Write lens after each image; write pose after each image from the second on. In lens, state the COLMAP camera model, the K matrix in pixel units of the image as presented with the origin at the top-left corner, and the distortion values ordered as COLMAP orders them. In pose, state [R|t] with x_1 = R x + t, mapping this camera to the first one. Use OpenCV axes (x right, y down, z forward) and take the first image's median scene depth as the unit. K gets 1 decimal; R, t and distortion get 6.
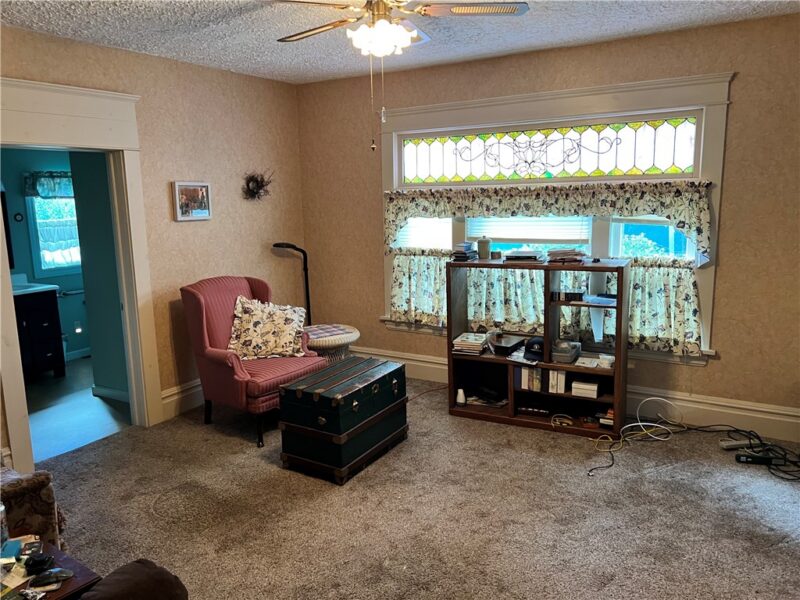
lens RADIAL K [[594.4, 0, 400.0], [0, 594.4, 300.0], [0, 0, 1]] dist [0.099522, -0.132119]
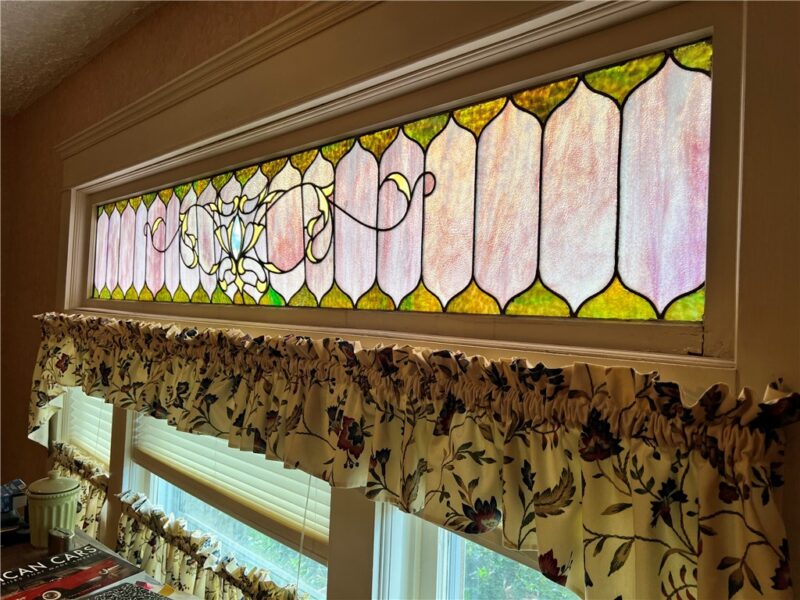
lens RADIAL K [[594.4, 0, 400.0], [0, 594.4, 300.0], [0, 0, 1]] dist [0.099522, -0.132119]
pose [[0.963624, 0.048268, -0.262866, 0.423068], [-0.097211, 0.979488, -0.176504, -0.168820], [0.248955, 0.195637, 0.948550, 0.767714]]
